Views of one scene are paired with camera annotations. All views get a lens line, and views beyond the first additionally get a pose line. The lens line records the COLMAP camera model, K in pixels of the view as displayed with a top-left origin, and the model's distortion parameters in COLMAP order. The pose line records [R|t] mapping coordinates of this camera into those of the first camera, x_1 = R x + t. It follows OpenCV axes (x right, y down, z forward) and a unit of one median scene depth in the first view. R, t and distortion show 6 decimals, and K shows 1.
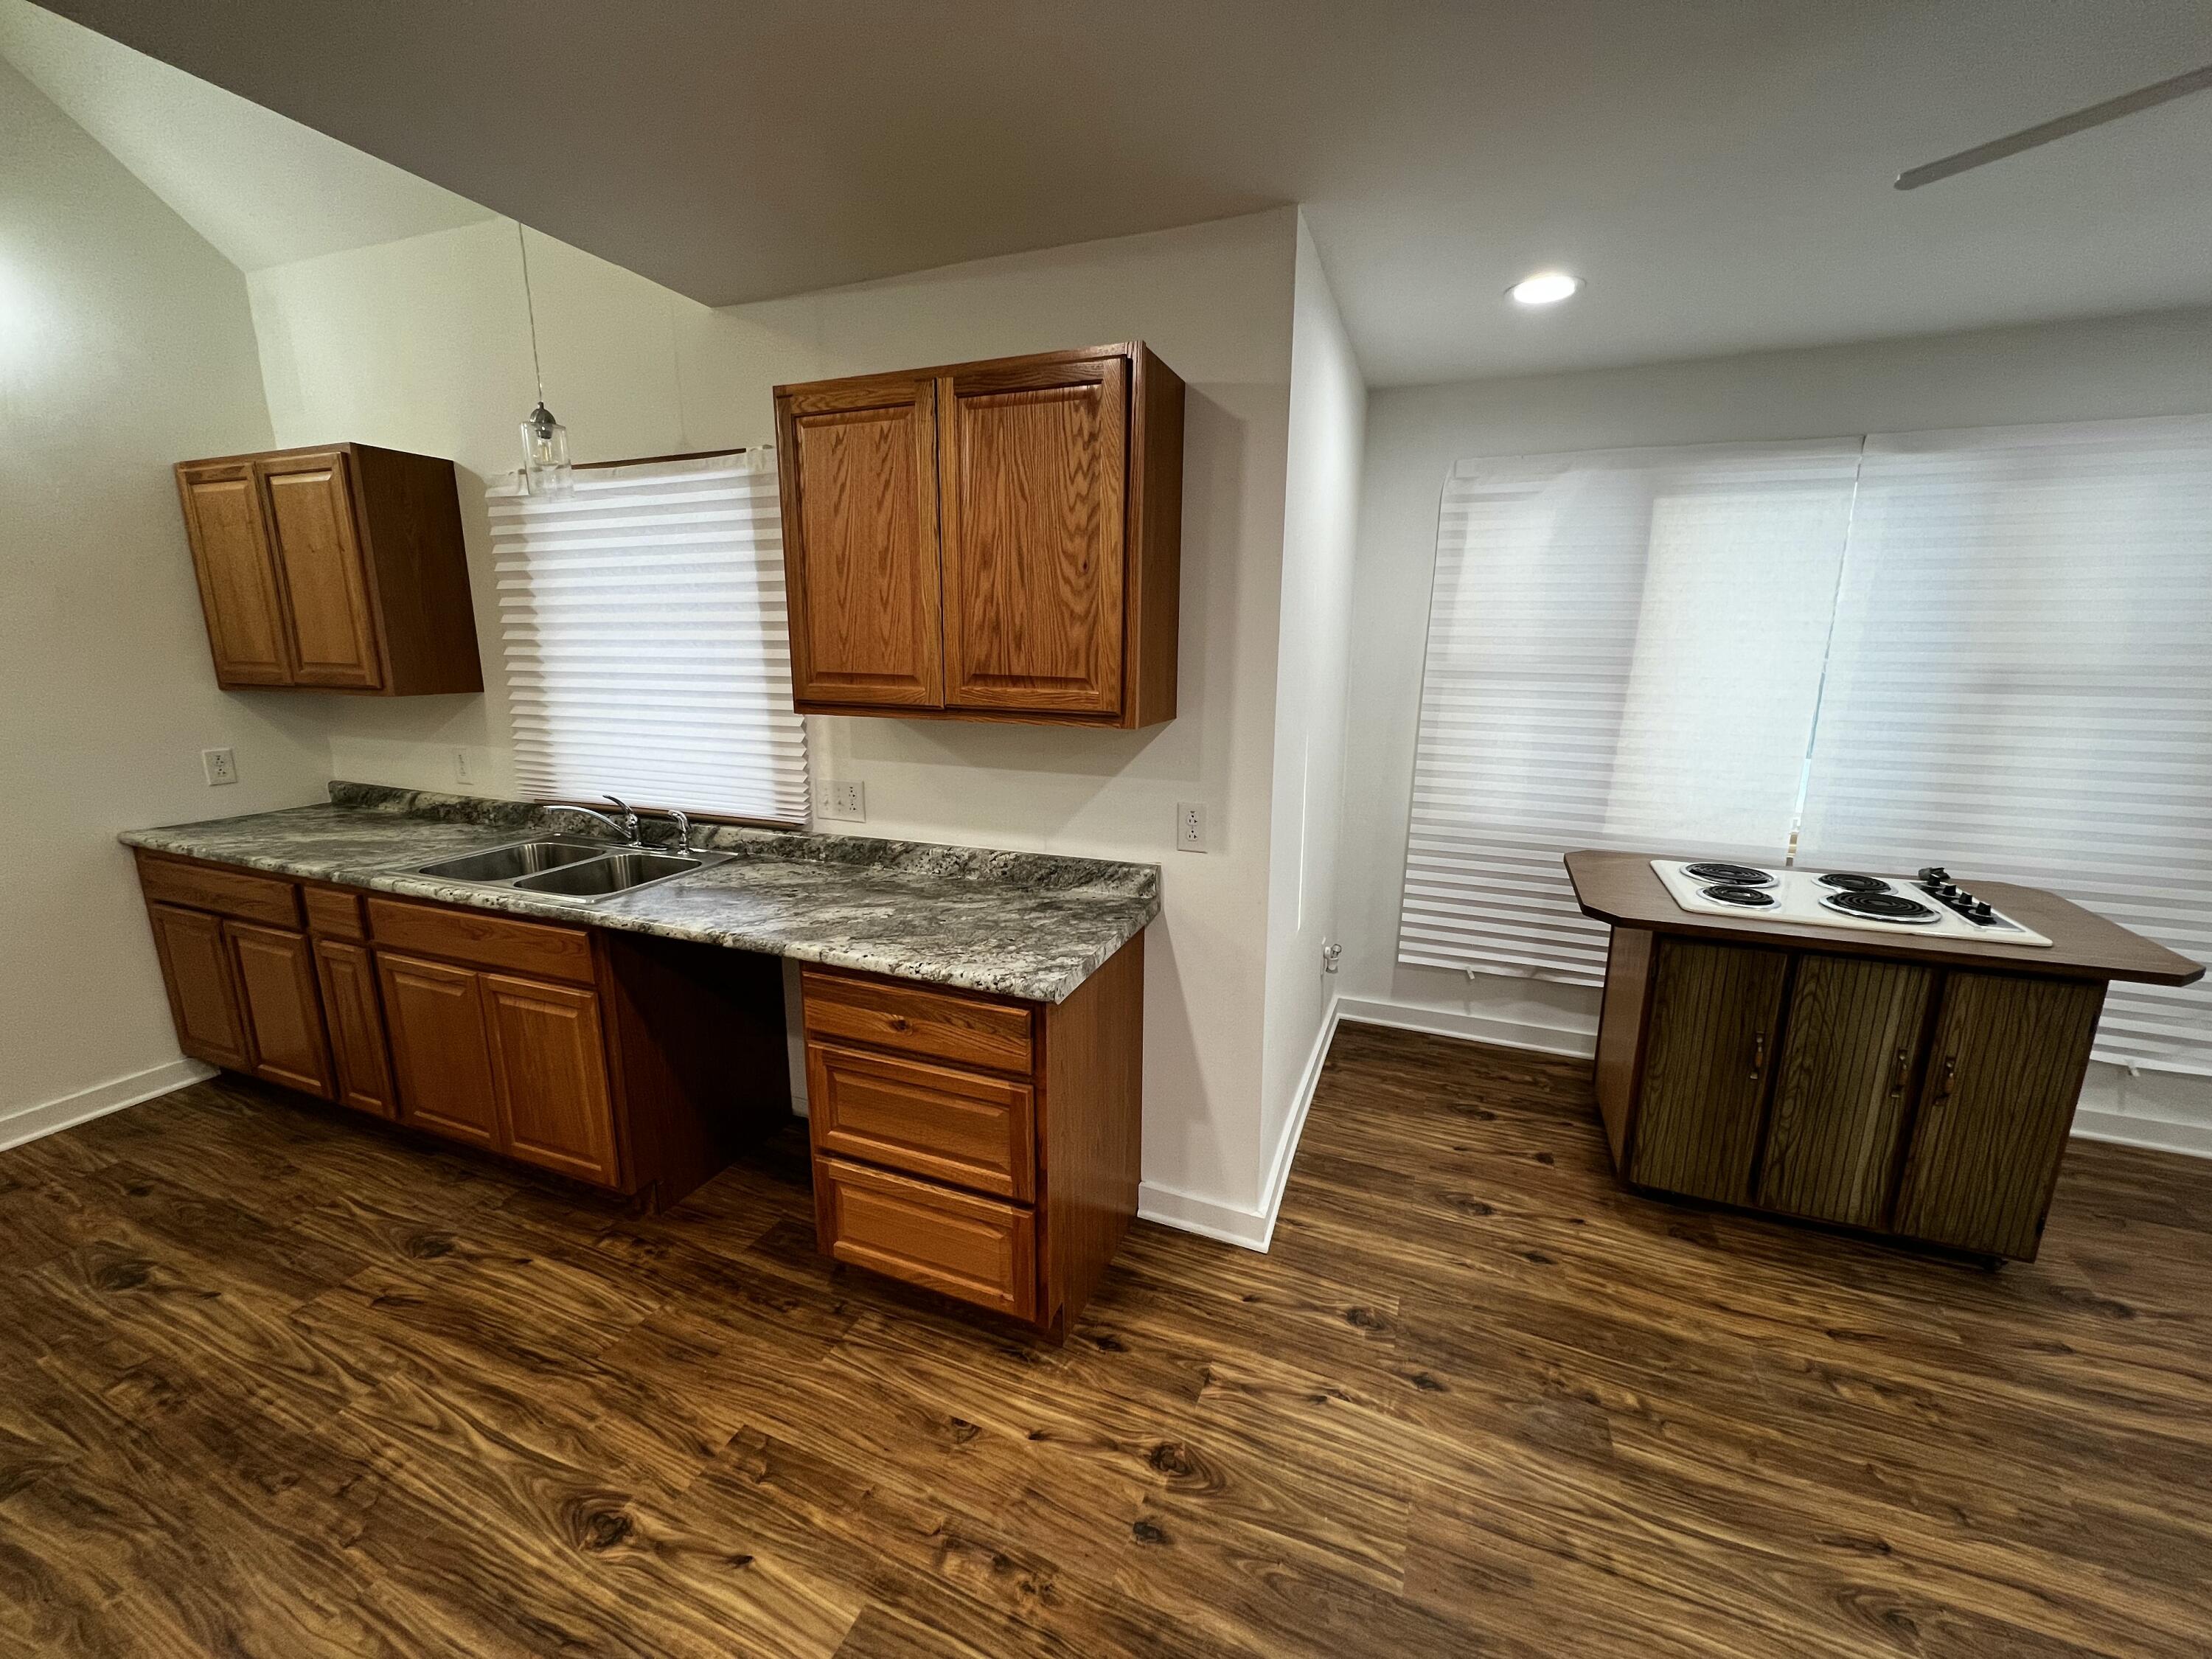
lens RADIAL K [[876.6, 0, 1105.3], [0, 876.6, 818.9], [0, 0, 1]] dist [-0.003103, 0.001818]
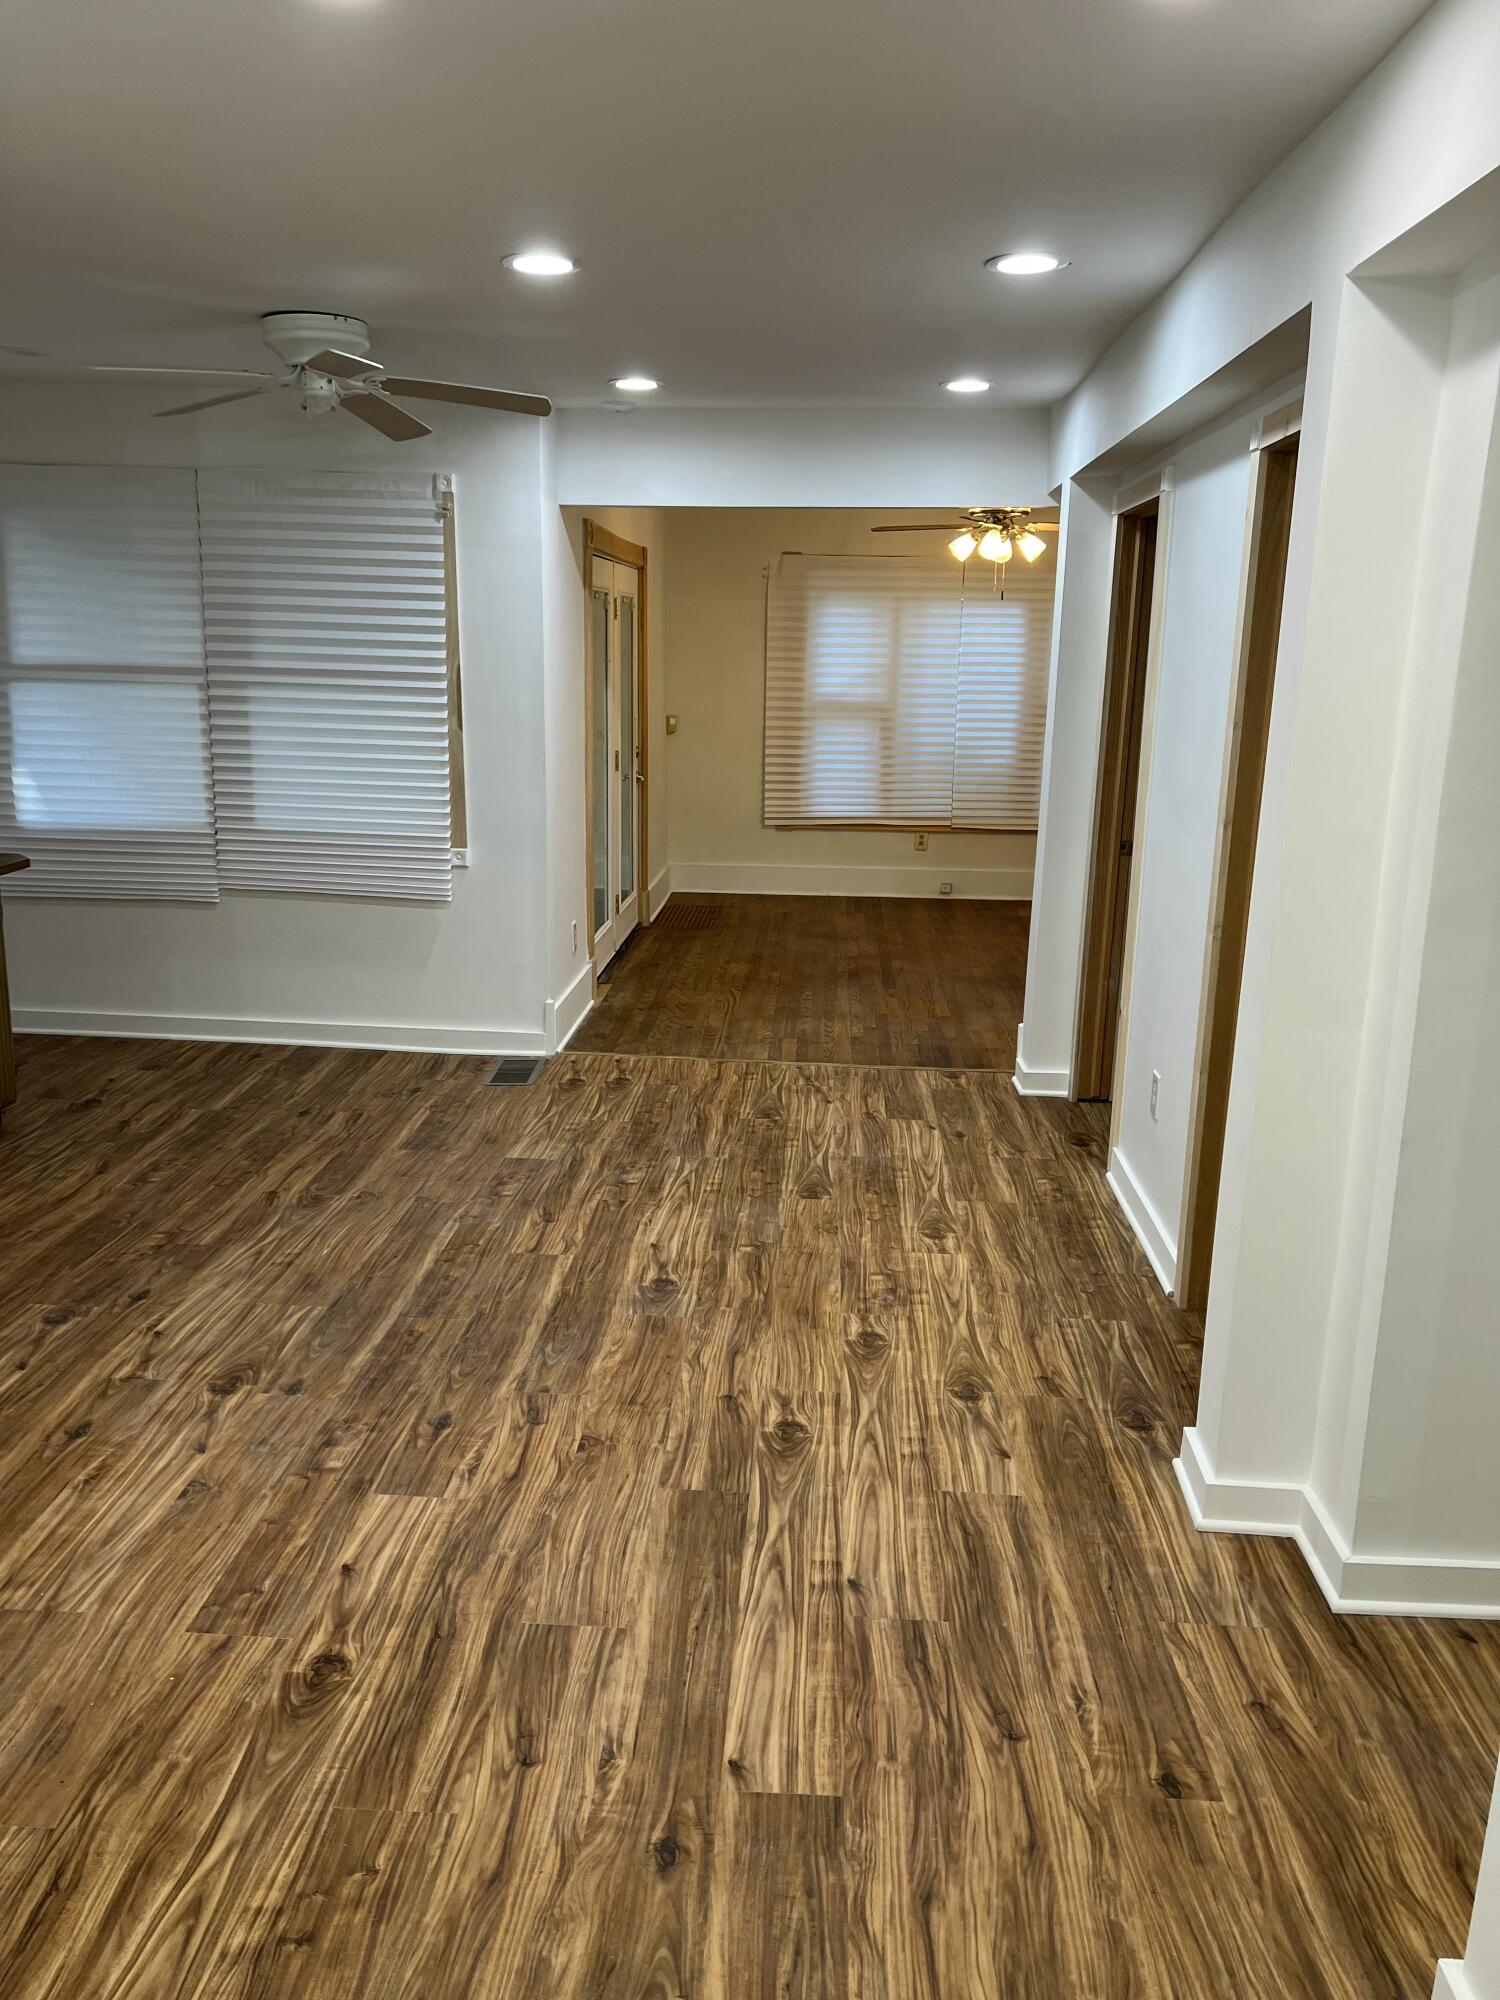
lens RADIAL K [[1501.9, 0, 751.4], [0, 1501.9, 1001.7], [0, 0, 1]] dist [0.026731, -0.027974]
pose [[-0.329820, -0.228317, 0.916019, -1.449573], [0.171390, 0.939707, 0.295931, -0.144505], [-0.928356, 0.254601, -0.270803, 0.628912]]
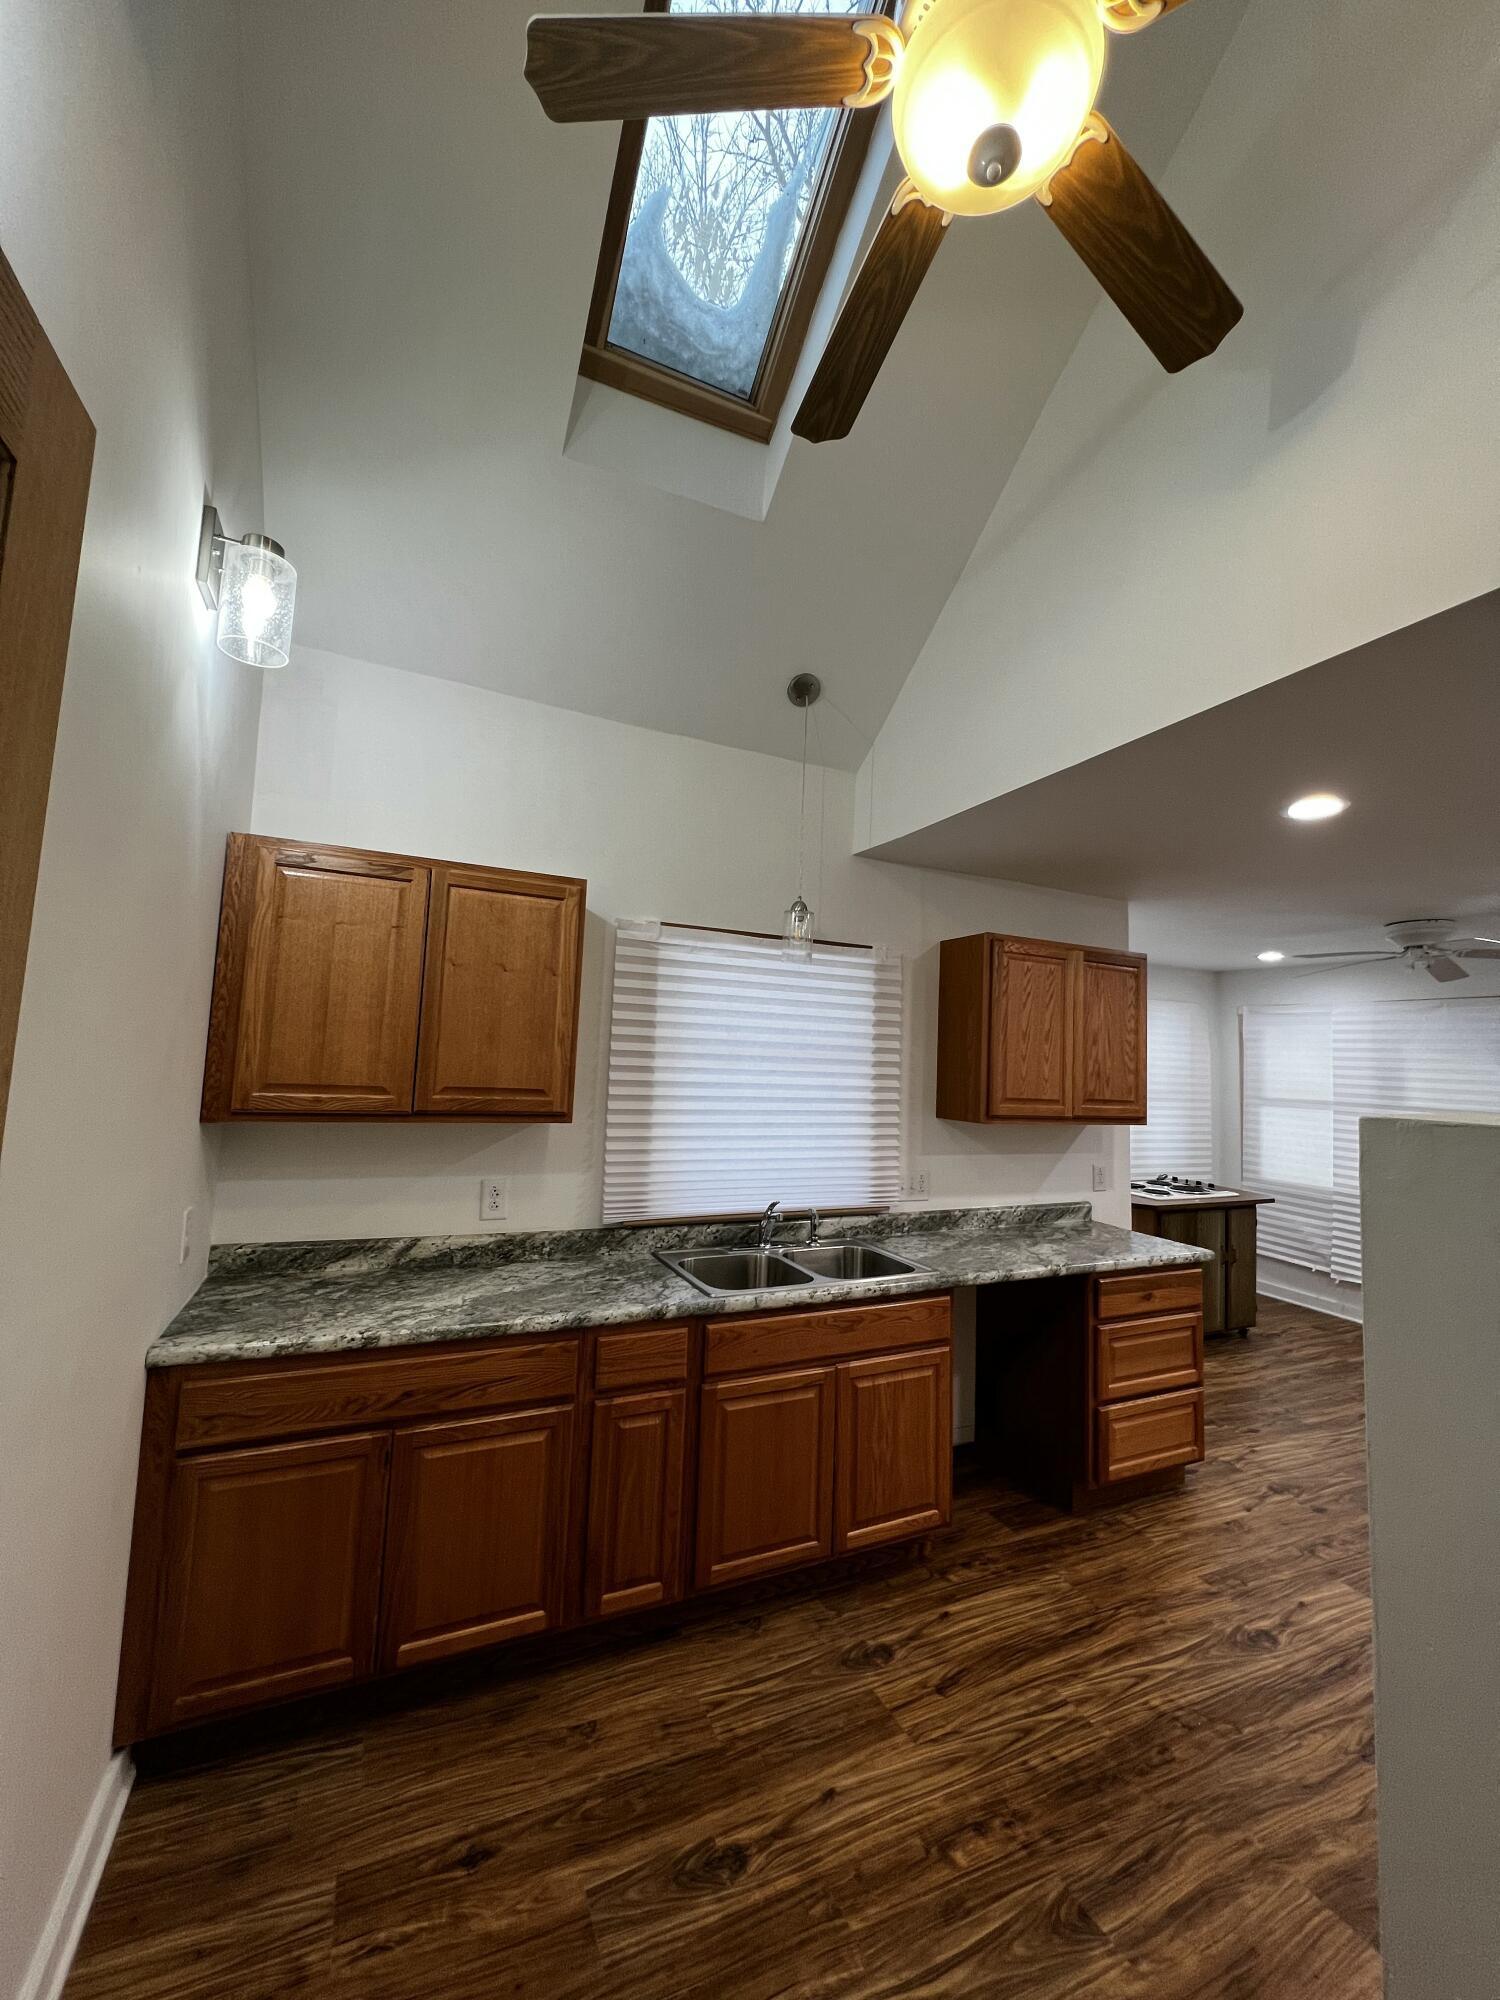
lens RADIAL K [[792.6, 0, 754.5], [0, 792.6, 992.0], [0, 0, 1]] dist [-0.003103, 0.001818]
pose [[0.683352, 0.090278, 0.724486, -1.754164], [0.113618, 0.967086, -0.227675, -0.076519], [-0.721195, 0.237896, 0.650602, 0.336159]]
